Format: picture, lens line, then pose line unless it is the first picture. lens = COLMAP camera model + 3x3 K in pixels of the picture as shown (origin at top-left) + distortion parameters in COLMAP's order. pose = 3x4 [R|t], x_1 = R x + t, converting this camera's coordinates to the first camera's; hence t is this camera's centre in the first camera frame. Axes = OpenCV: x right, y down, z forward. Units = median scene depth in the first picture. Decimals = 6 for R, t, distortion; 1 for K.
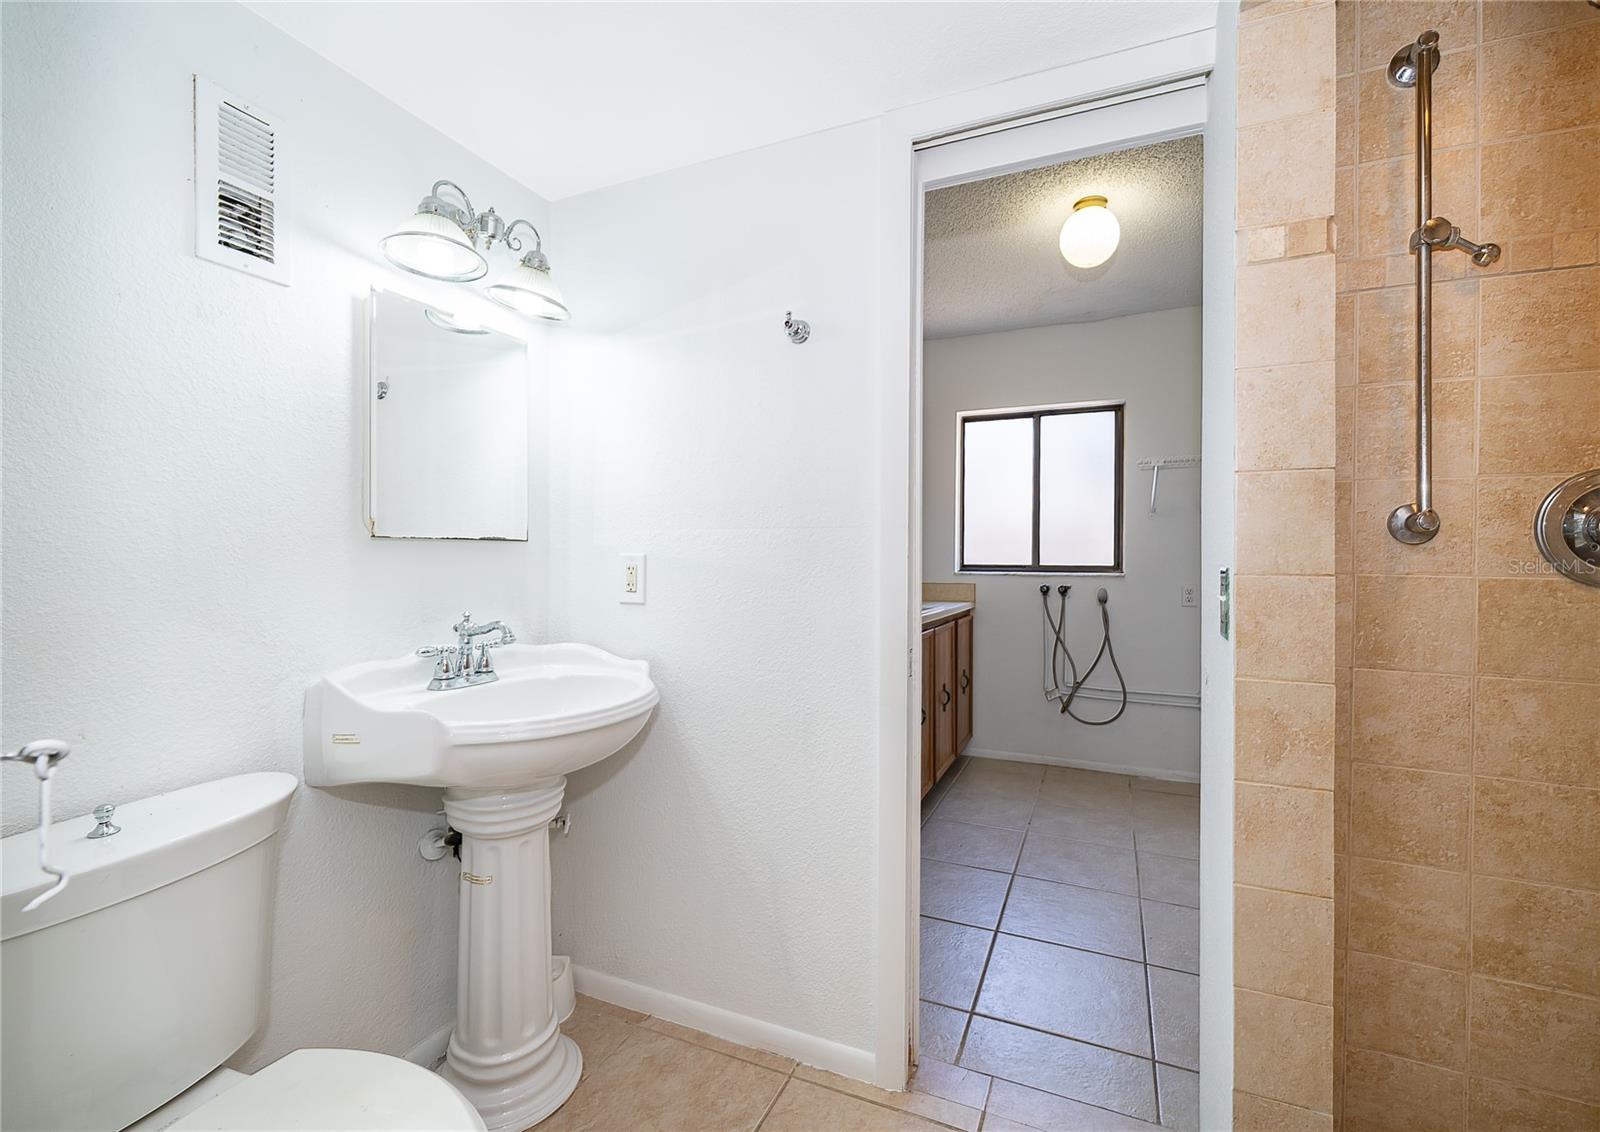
lens RADIAL K [[719.6, 0, 800.0], [0, 719.6, 566.0], [0, 0, 1]] dist [-0.002388, -0.000136]
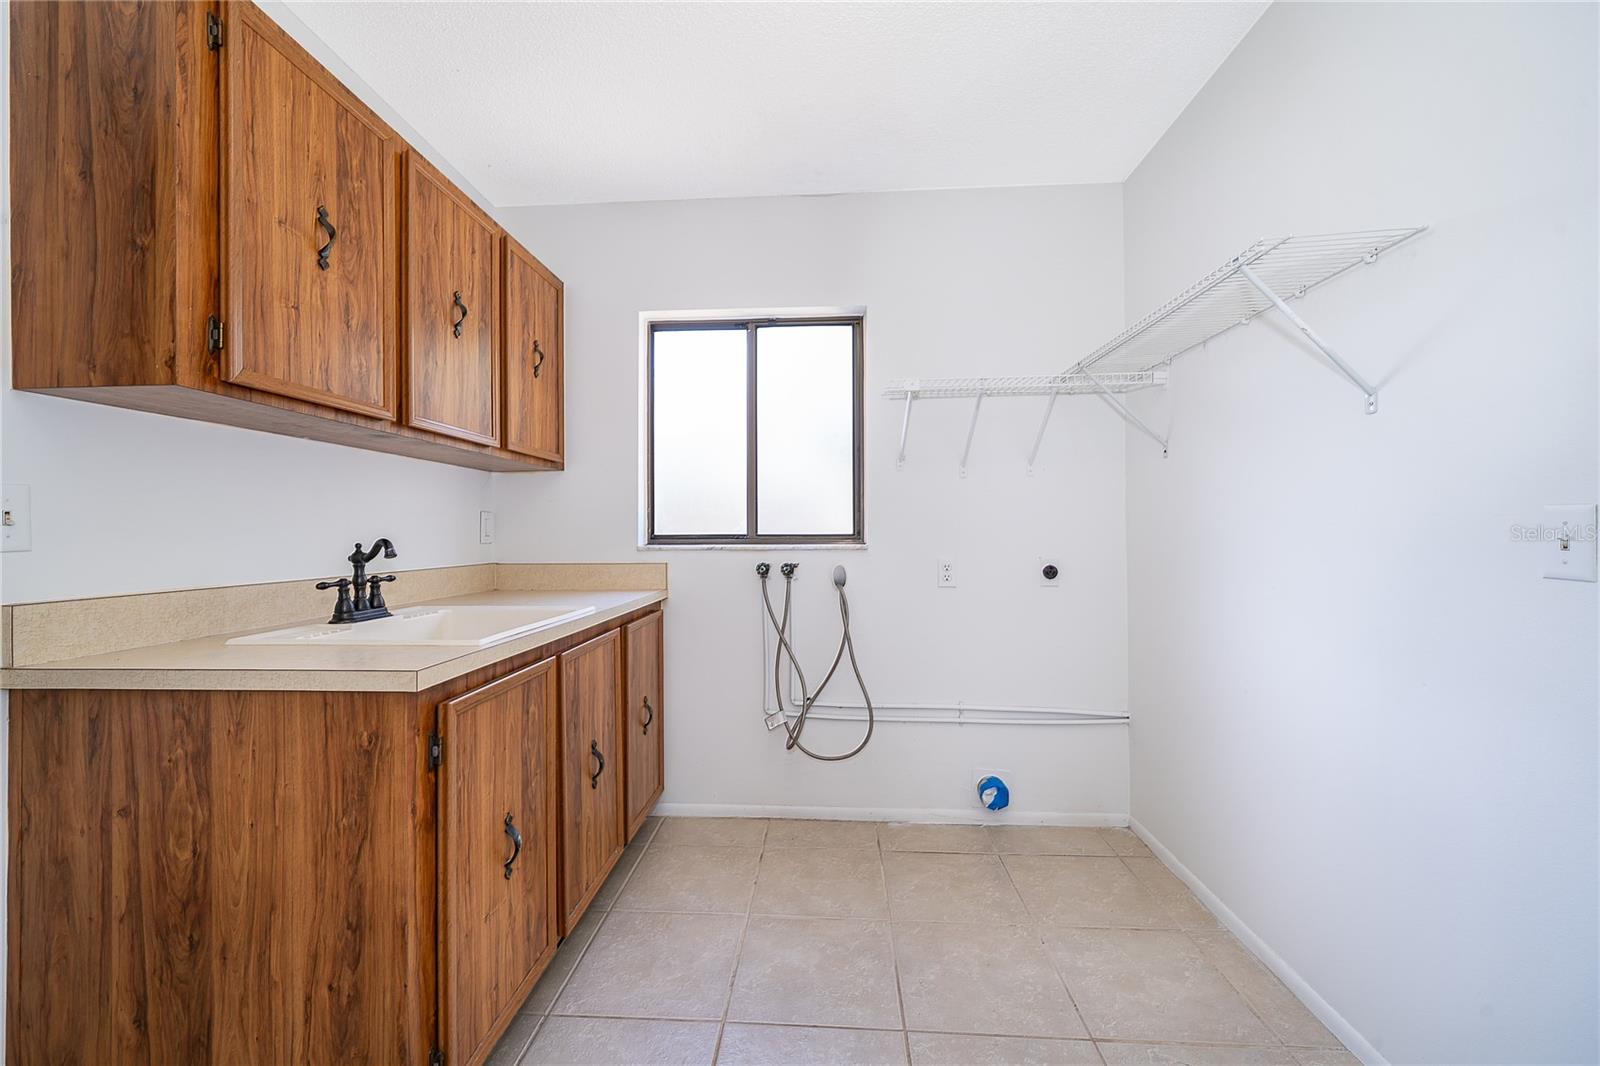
lens RADIAL K [[648.1, 0, 800.0], [0, 648.1, 533.0], [0, 0, 1]] dist [-0.000448, -0.000211]
pose [[0.937893, -0.011986, 0.346717, 0.157245], [0.012508, 0.999922, 0.000733, -0.002528], [-0.346698, 0.003649, 0.937970, 0.400632]]
